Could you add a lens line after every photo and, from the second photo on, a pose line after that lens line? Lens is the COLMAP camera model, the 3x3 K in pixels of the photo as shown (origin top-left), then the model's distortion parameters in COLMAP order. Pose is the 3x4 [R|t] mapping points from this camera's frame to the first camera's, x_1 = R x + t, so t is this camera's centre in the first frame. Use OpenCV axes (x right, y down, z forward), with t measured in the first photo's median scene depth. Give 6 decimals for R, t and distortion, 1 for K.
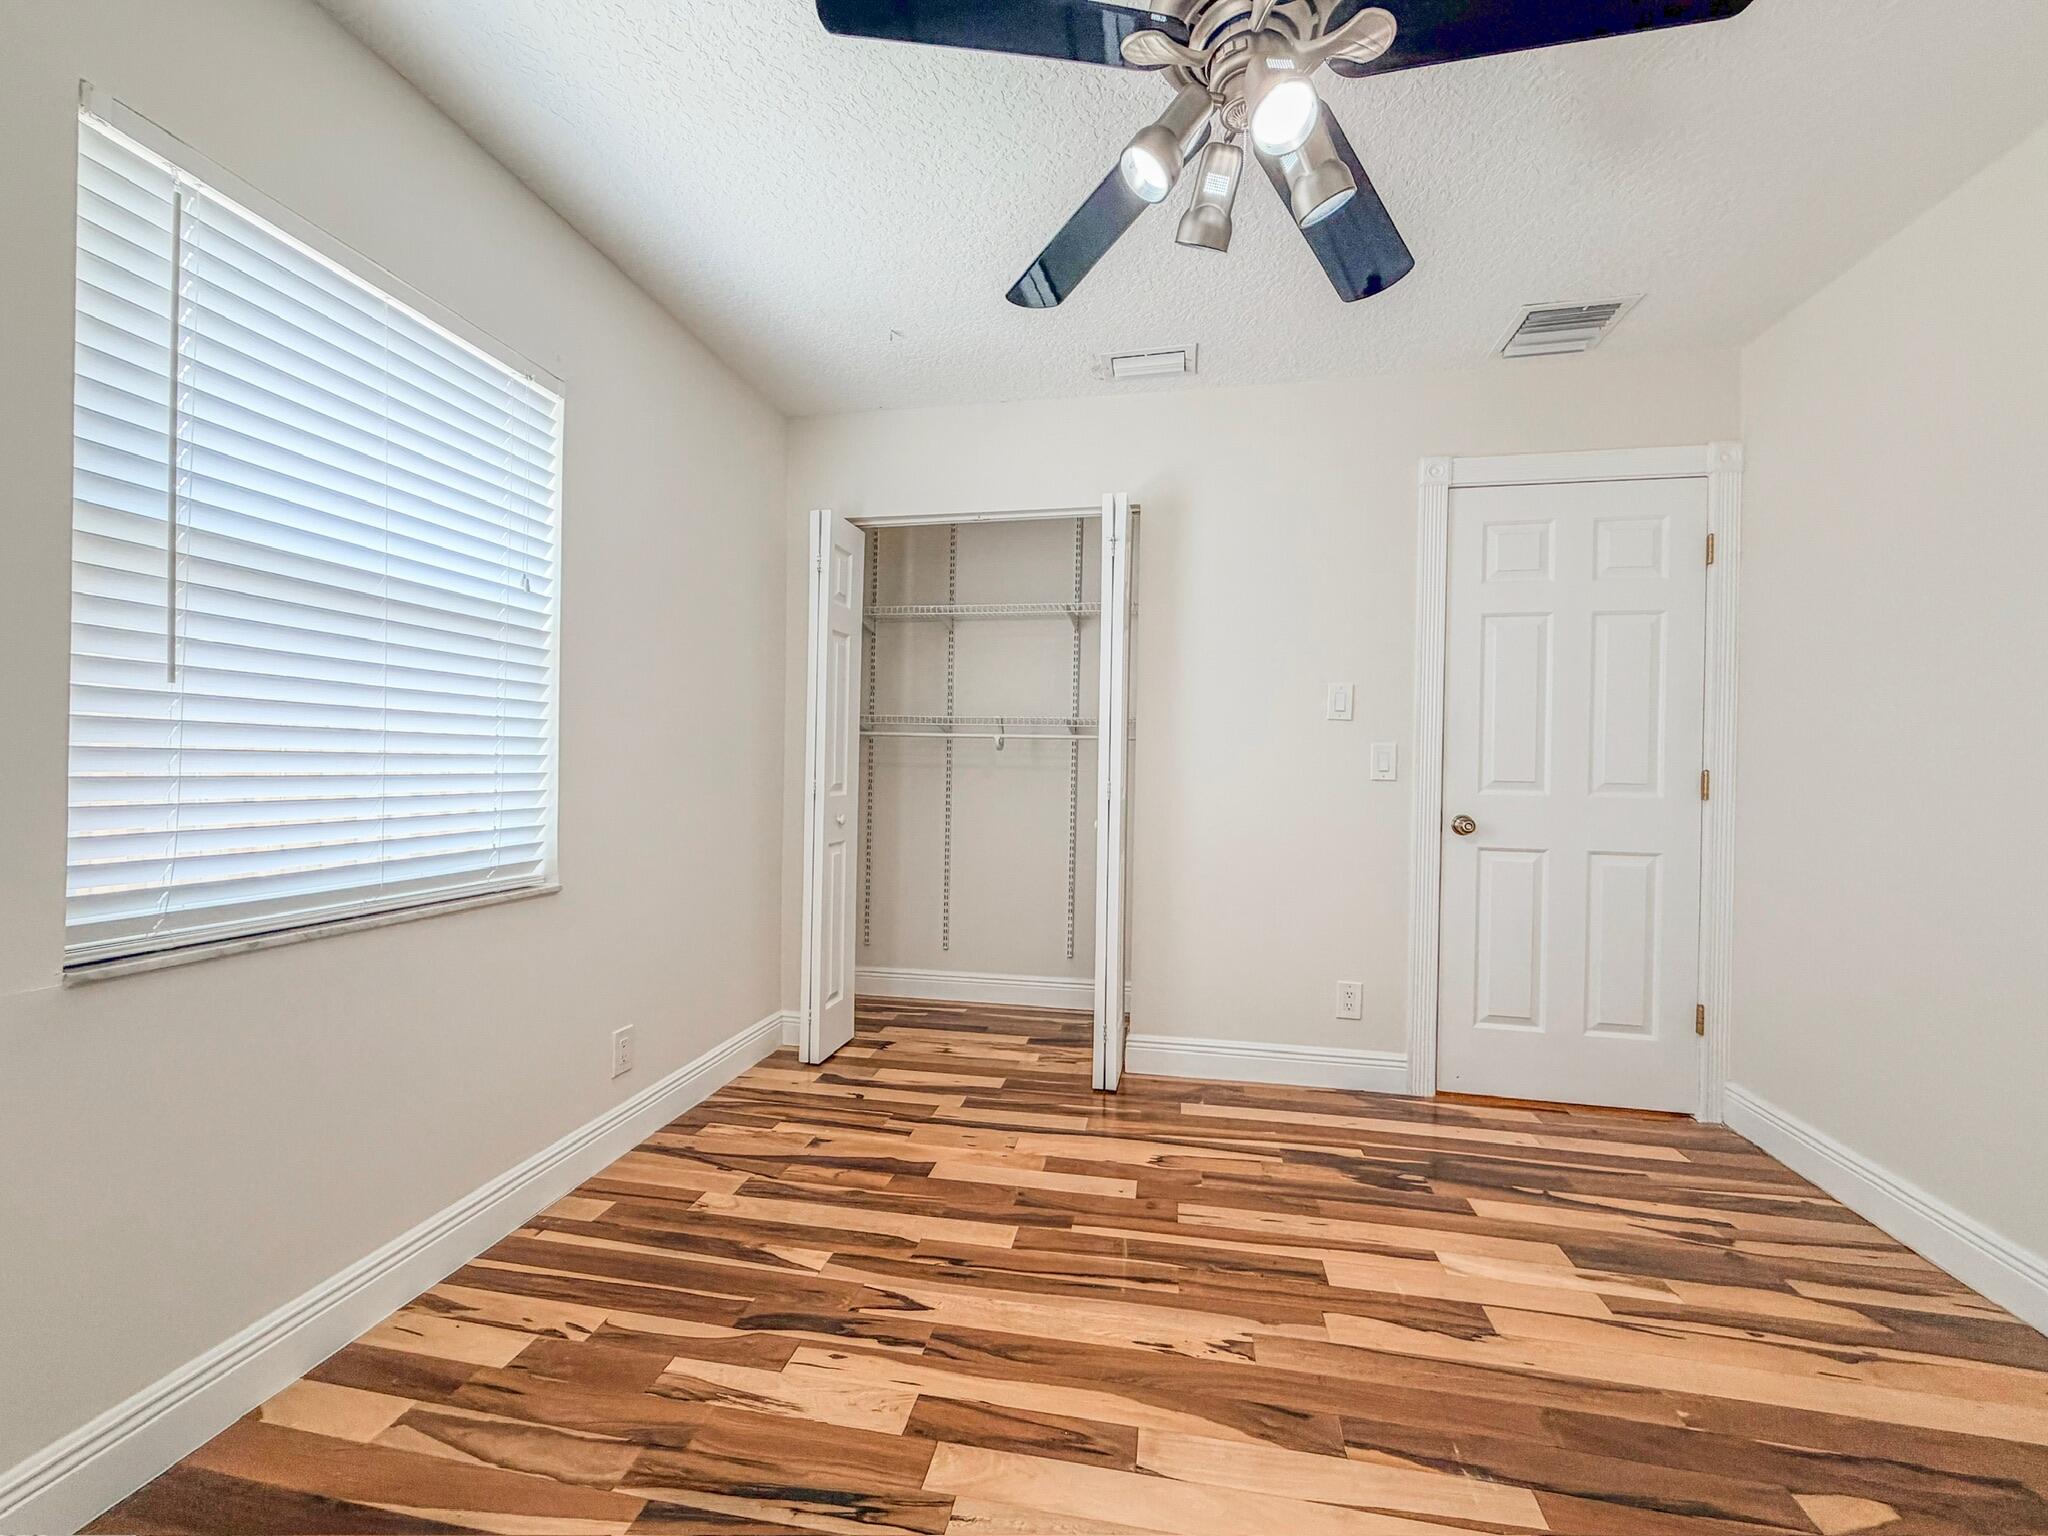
lens RADIAL K [[814.2, 0, 1021.1], [0, 814.2, 767.1], [0, 0, 1]] dist [-0.000870, 0.000032]
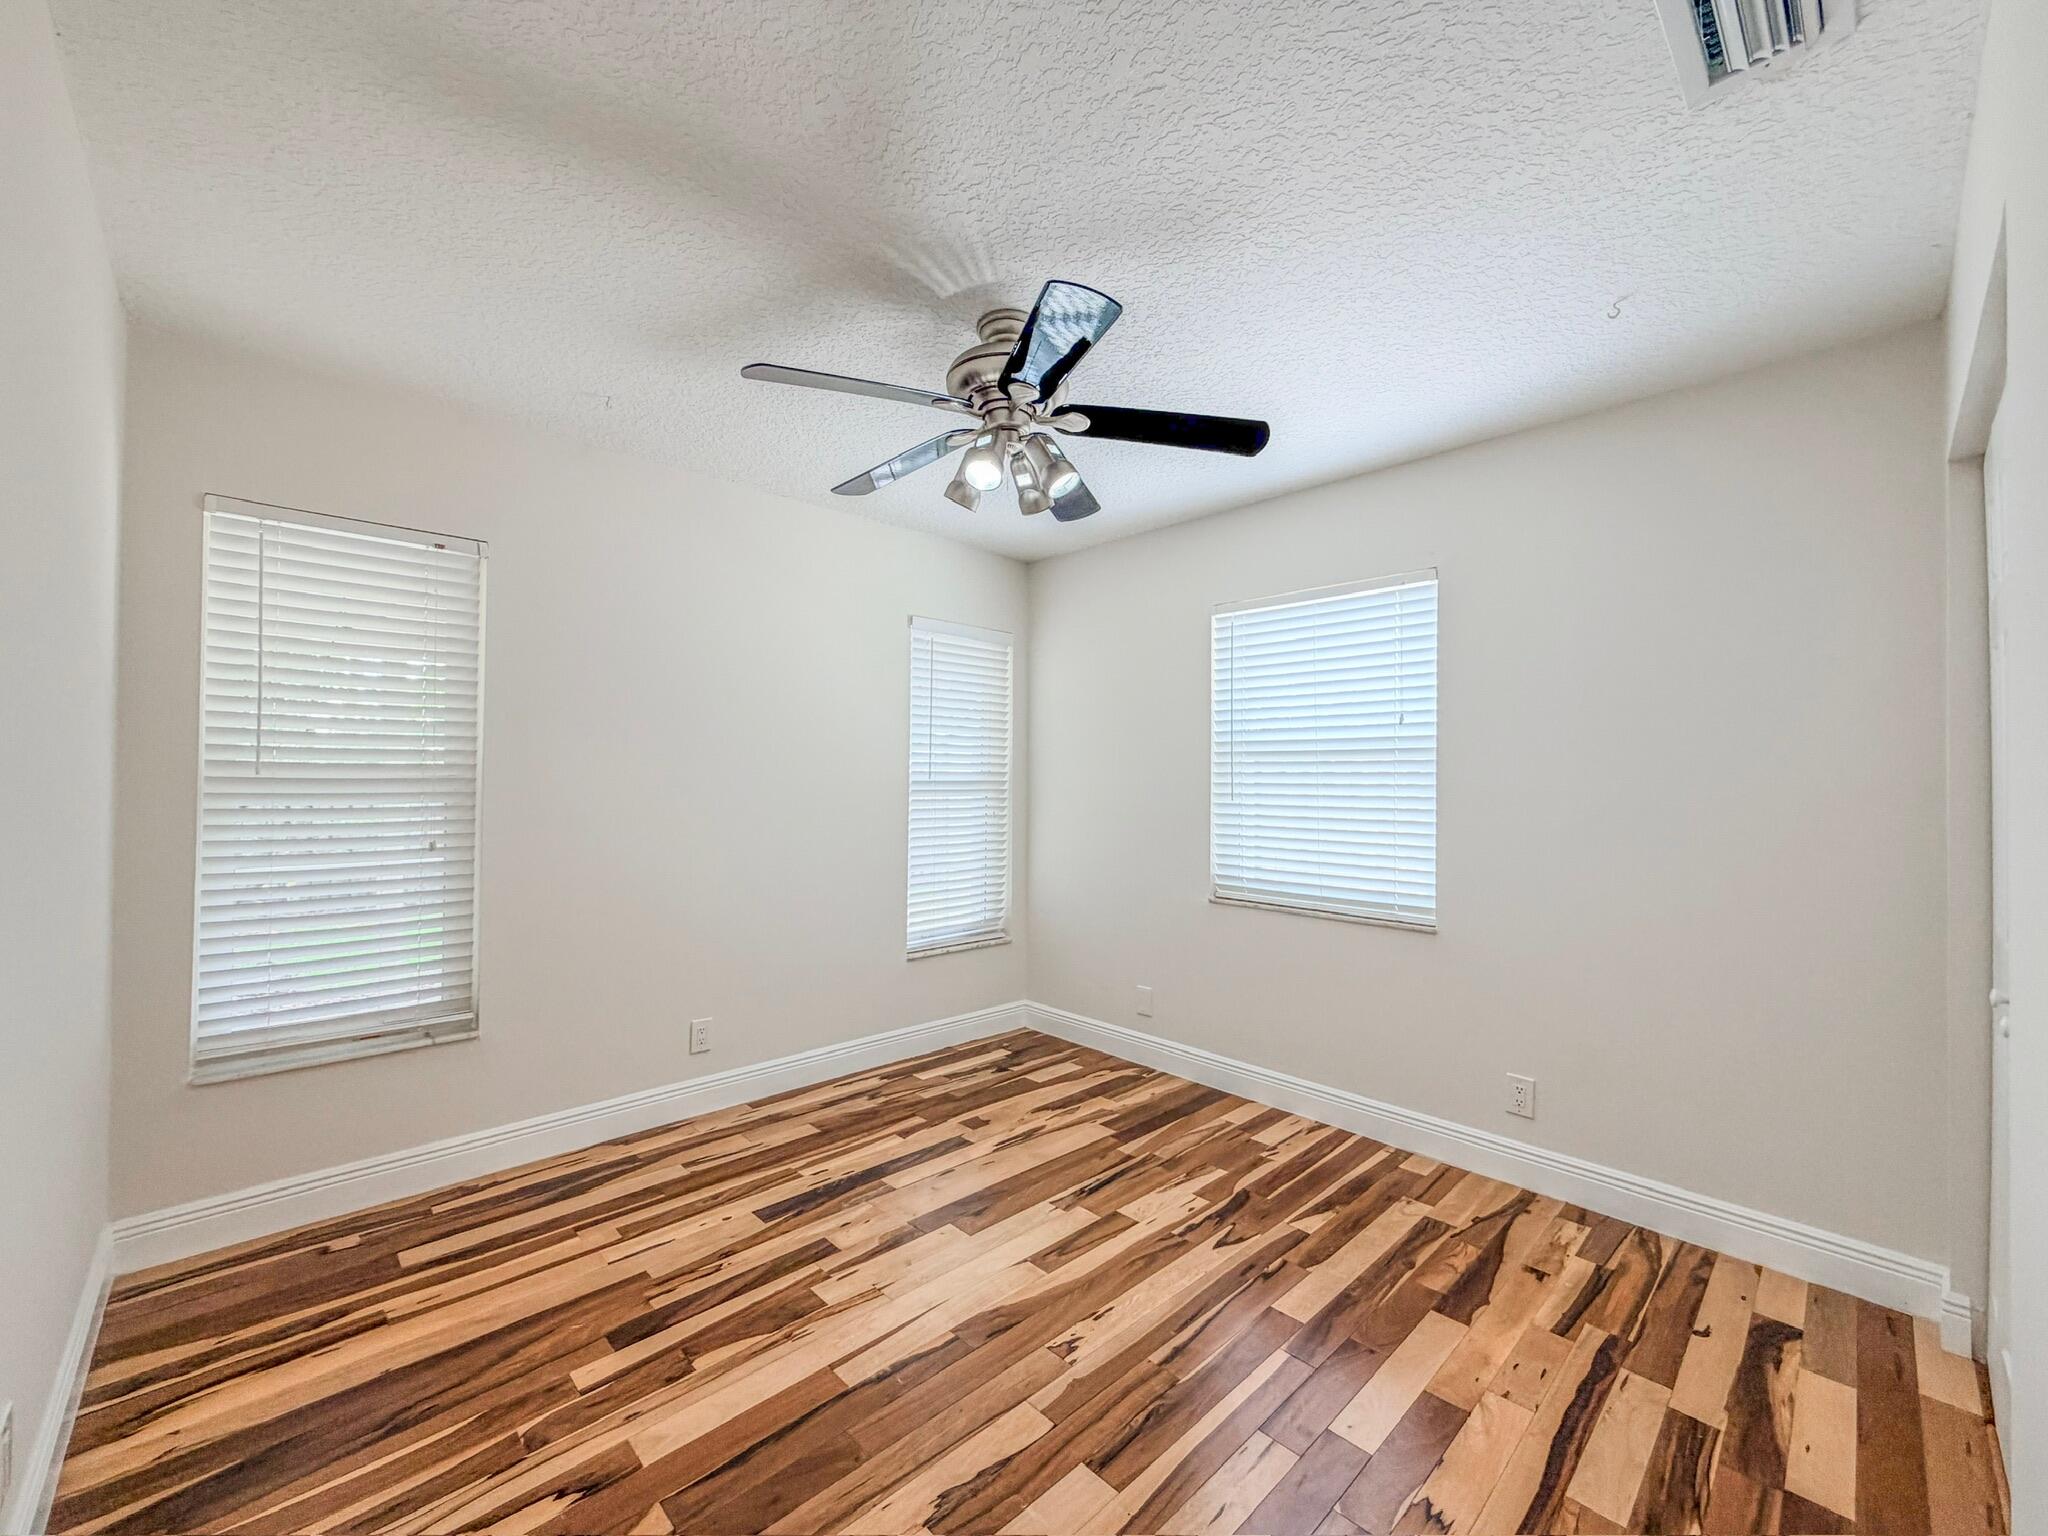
lens RADIAL K [[814.2, 0, 1021.1], [0, 814.2, 767.1], [0, 0, 1]] dist [-0.000870, 0.000032]
pose [[-0.574945, -0.037394, -0.817337, 1.109137], [-0.023892, 0.999296, -0.028912, -0.081989], [0.817843, 0.002906, -0.575434, 1.383715]]
